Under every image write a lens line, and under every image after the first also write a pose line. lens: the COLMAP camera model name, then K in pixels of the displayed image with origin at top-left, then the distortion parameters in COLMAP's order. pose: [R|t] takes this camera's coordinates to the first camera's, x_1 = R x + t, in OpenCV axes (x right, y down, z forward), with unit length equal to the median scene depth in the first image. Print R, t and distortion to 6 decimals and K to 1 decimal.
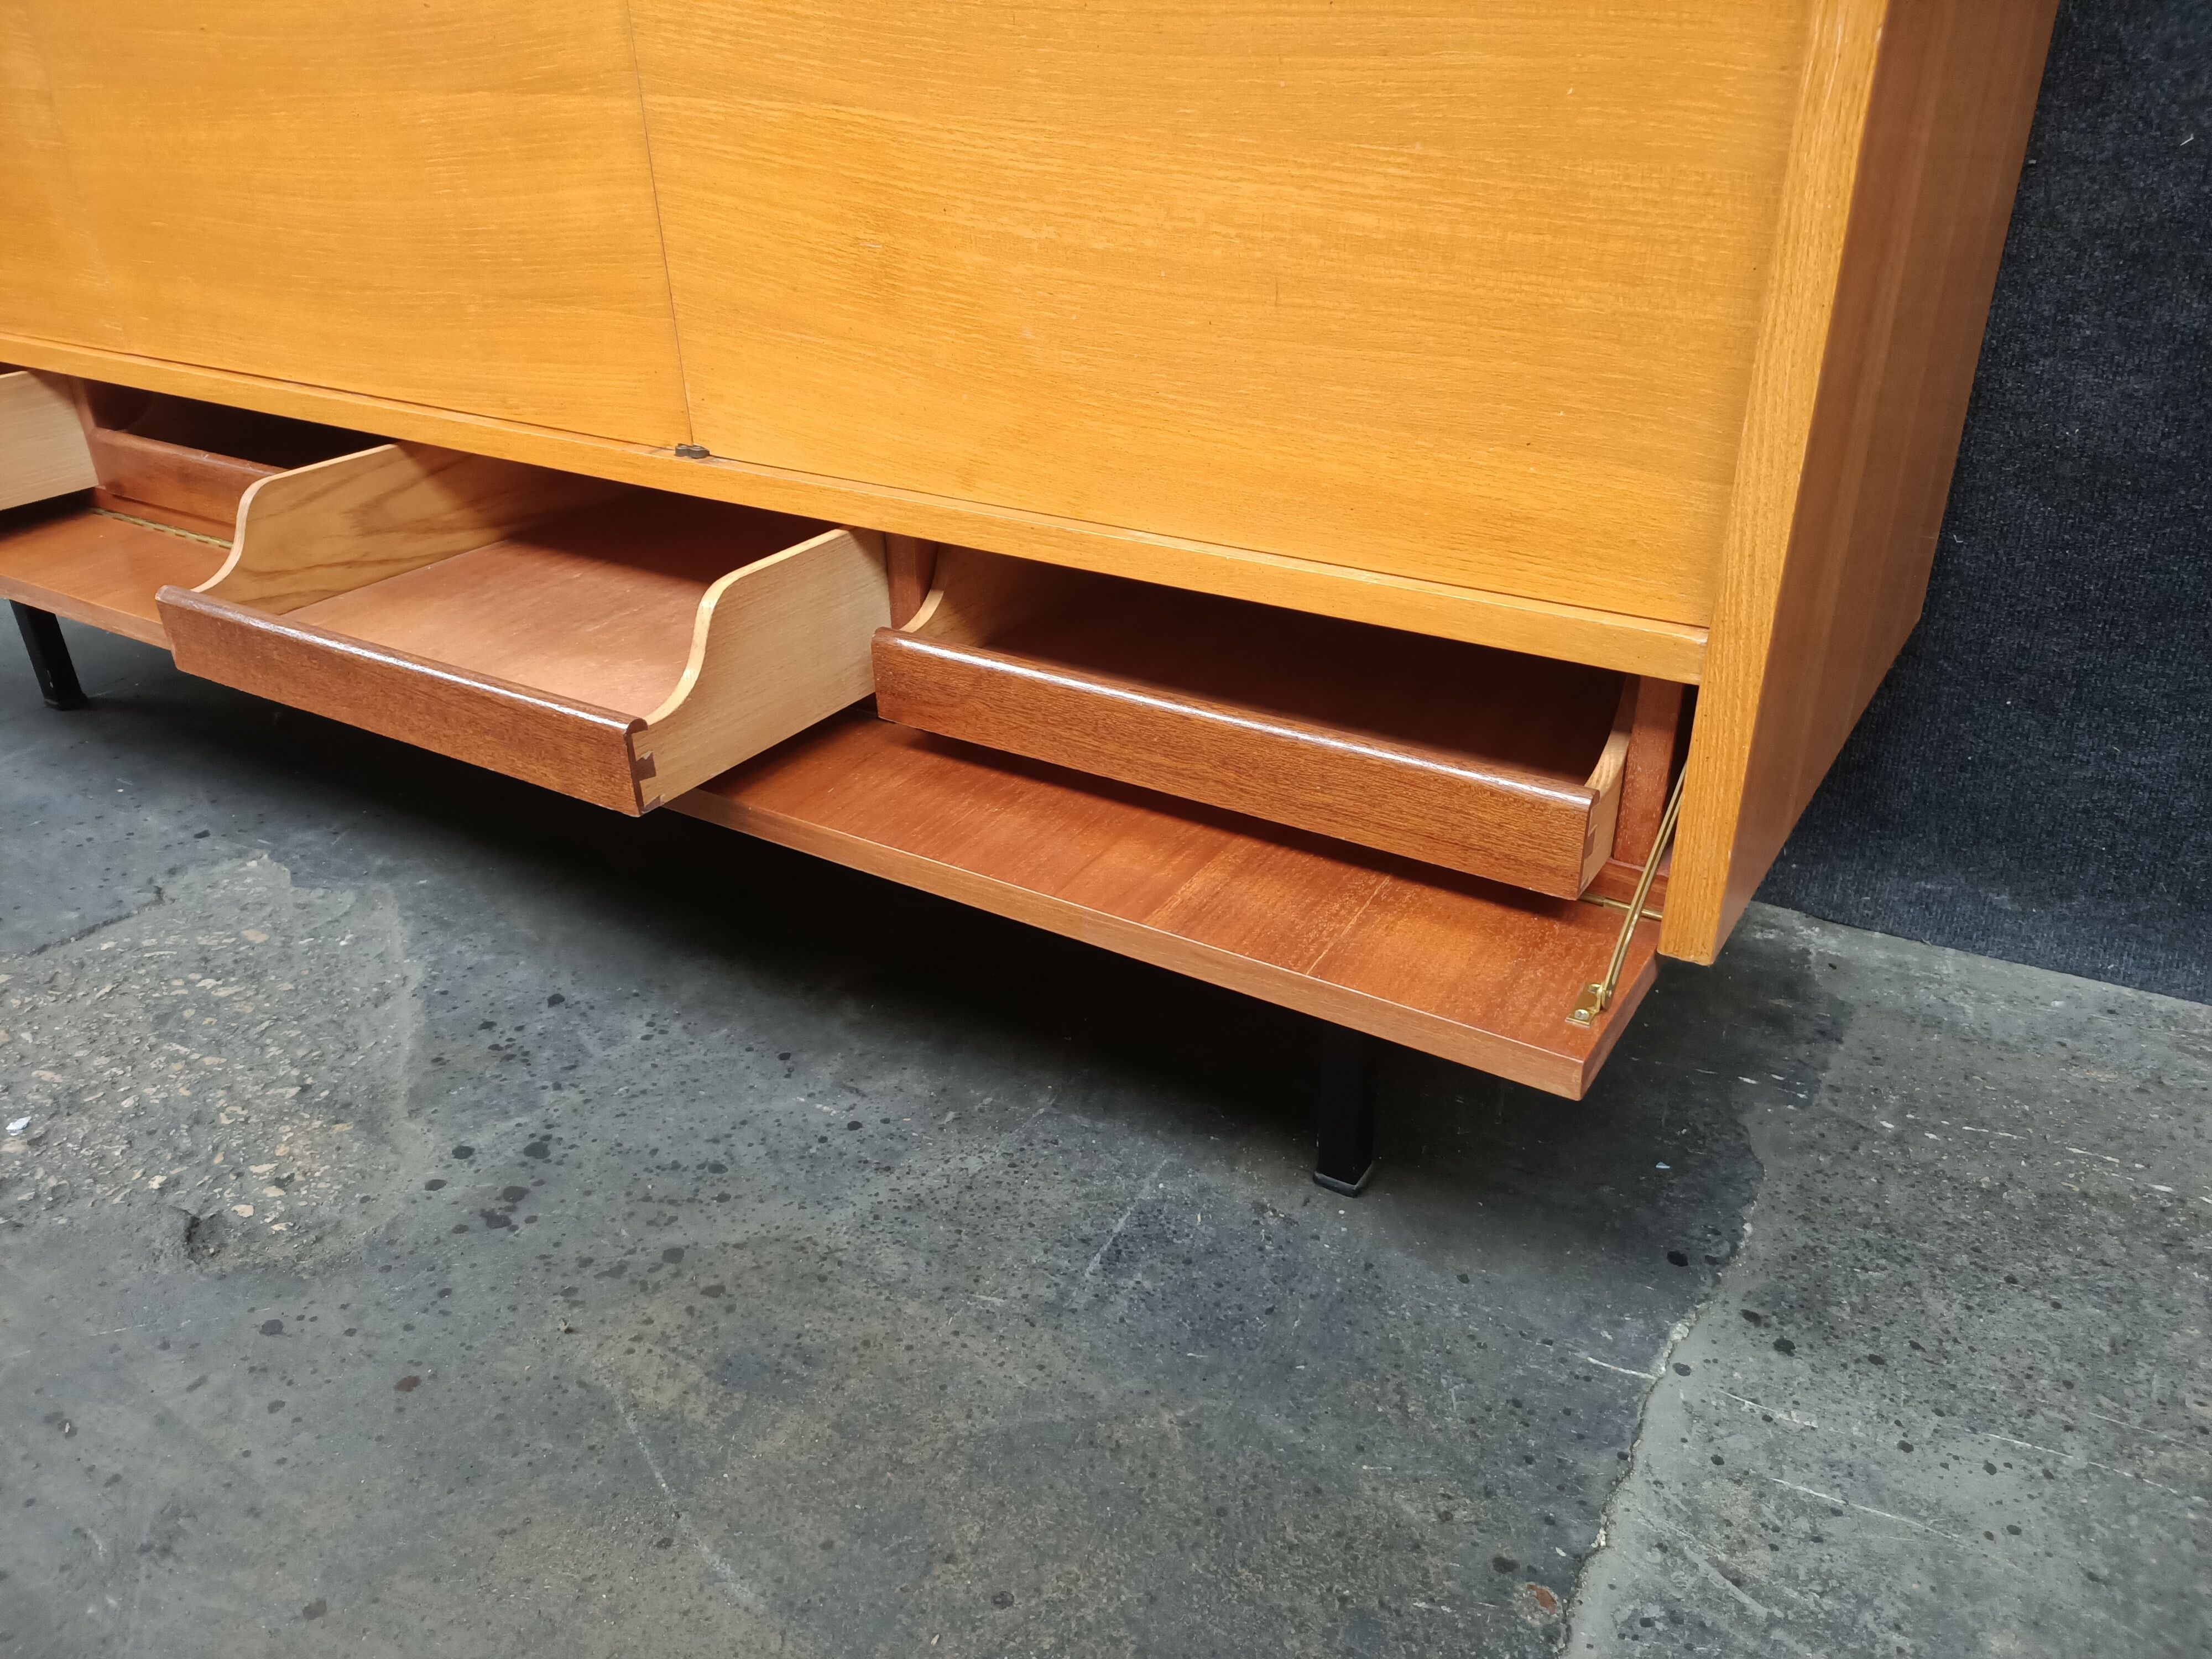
lens RADIAL K [[1635.6, 0, 1111.3], [0, 1635.6, 833.5], [0, 0, 1]] dist [0.066176, -0.054138]
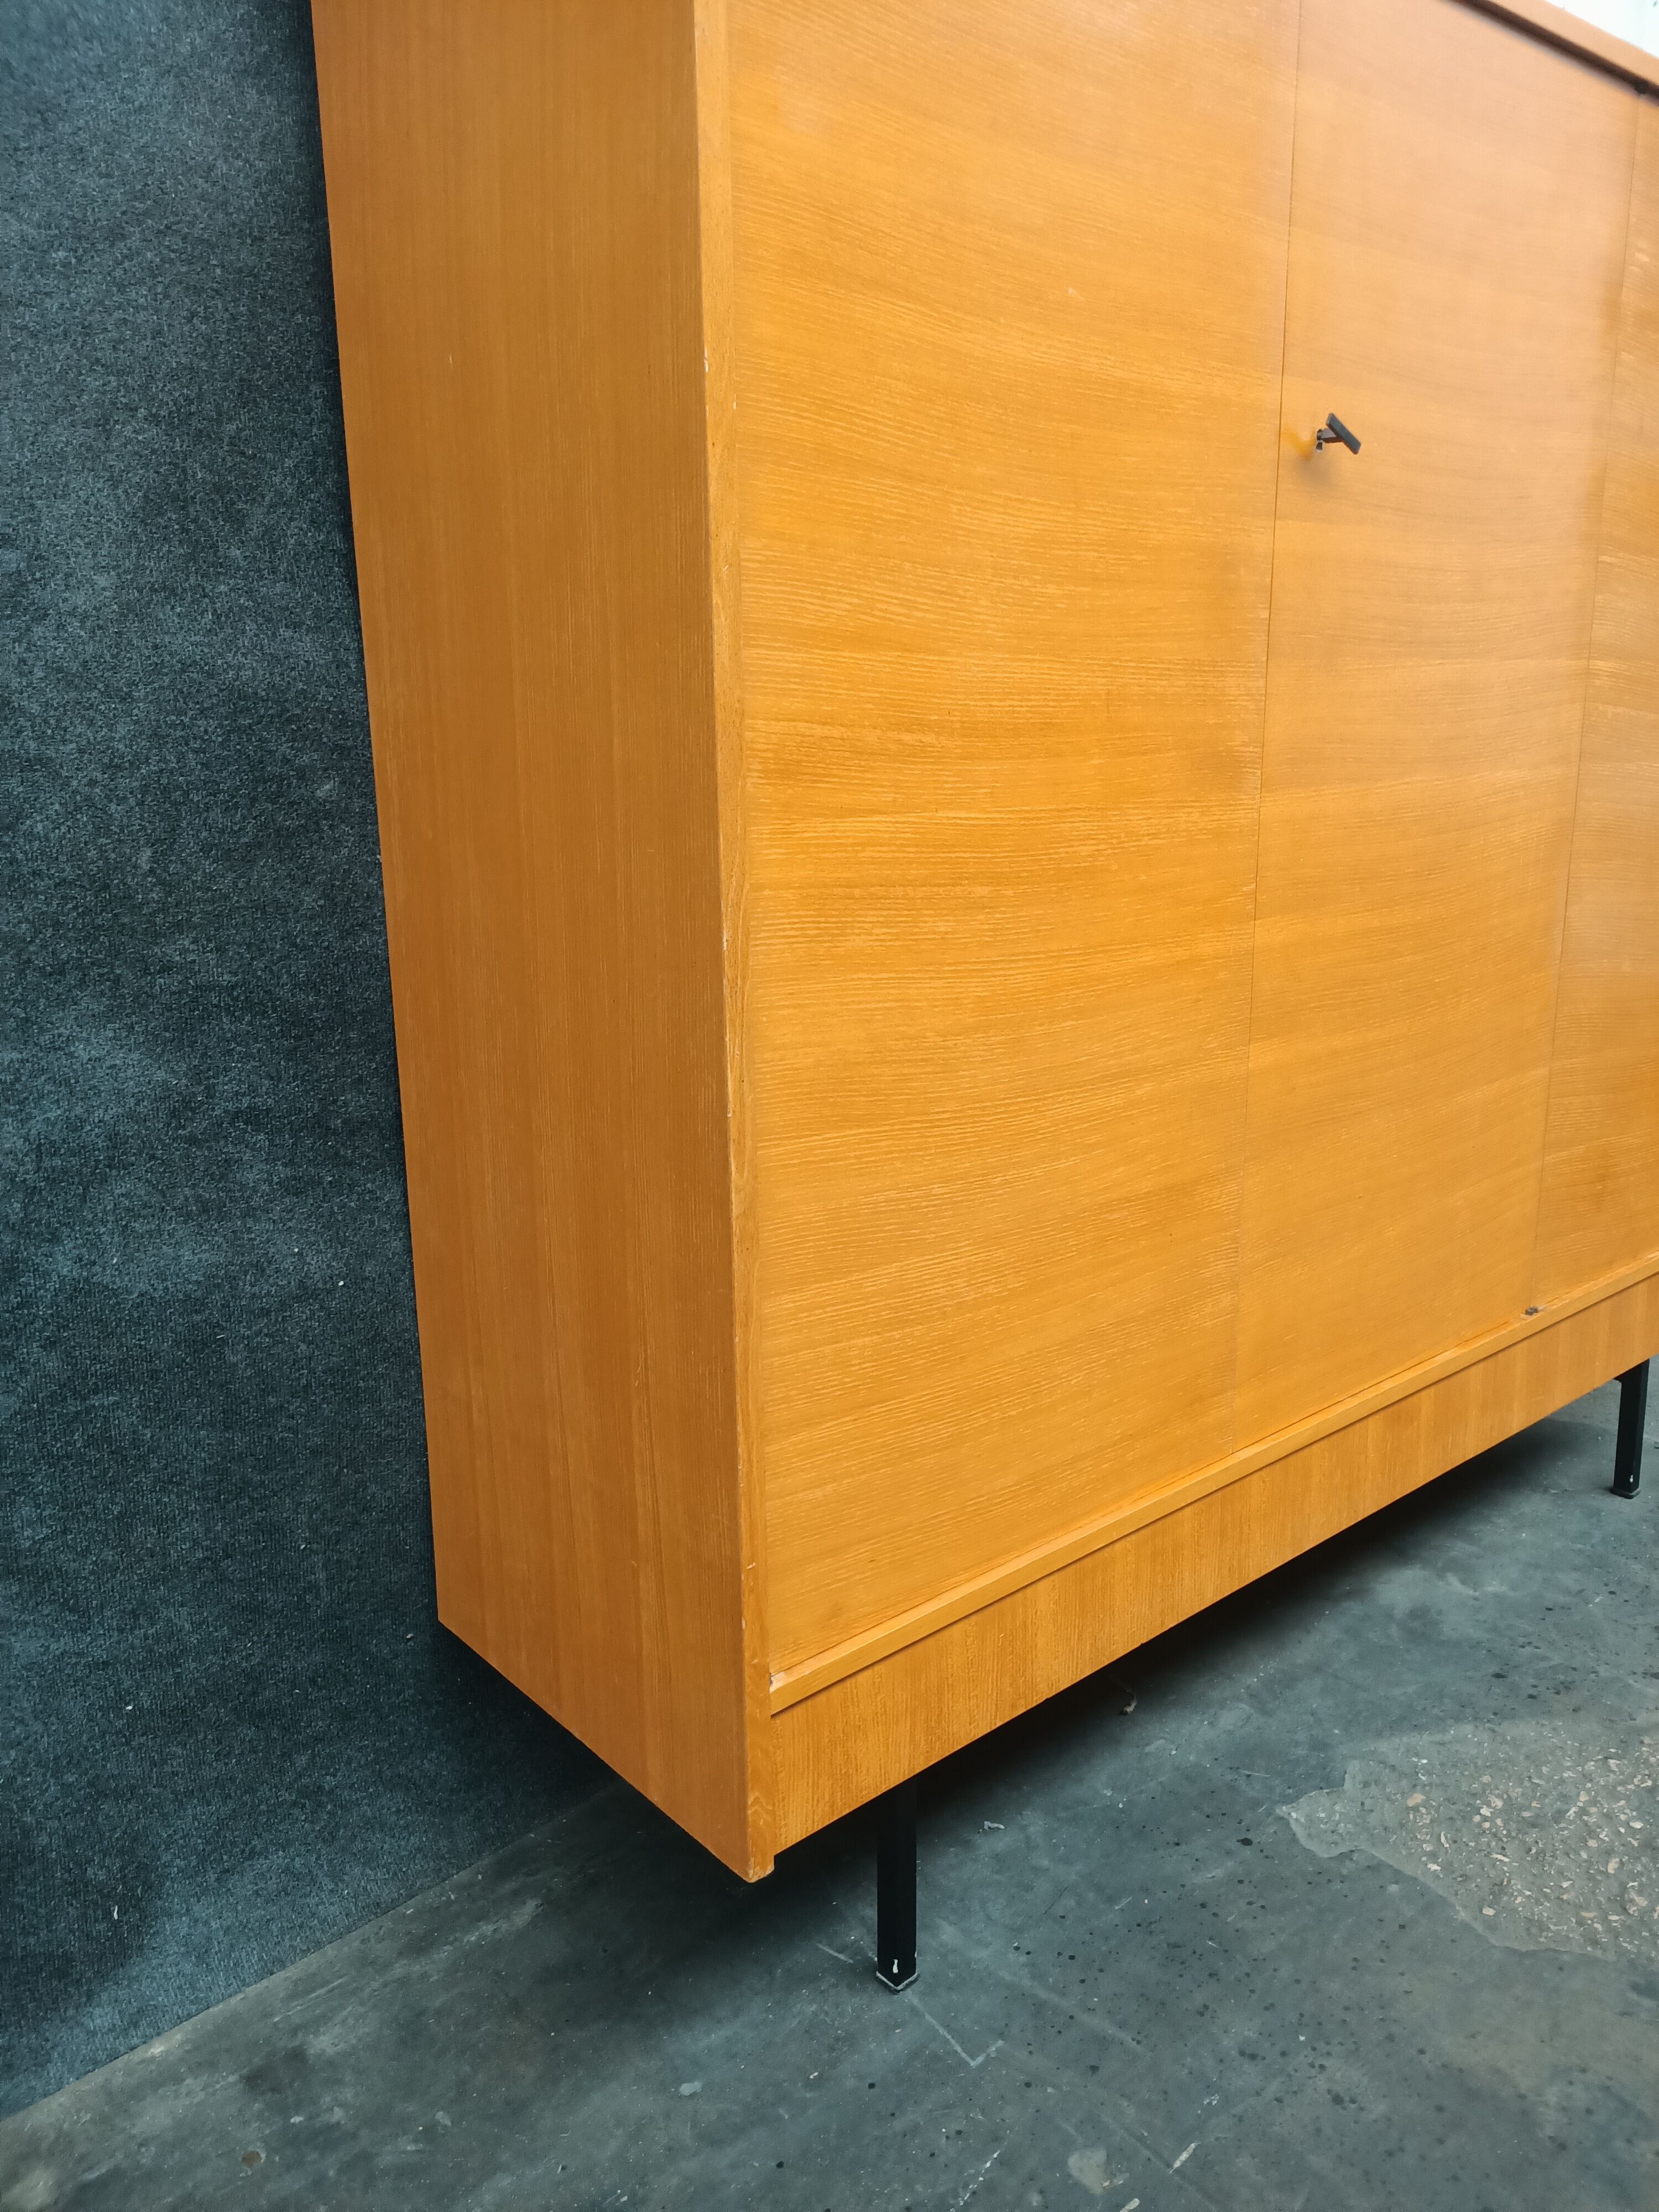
lens RADIAL K [[1635.6, 0, 822.9], [0, 1635.6, 1108.8], [0, 0, 1]] dist [0.066176, -0.054138]
pose [[0.286288, -0.202787, 0.936438, -2.245105], [0.454304, 0.889228, 0.053674, -0.909751], [-0.843592, 0.410061, 0.346702, 0.873251]]
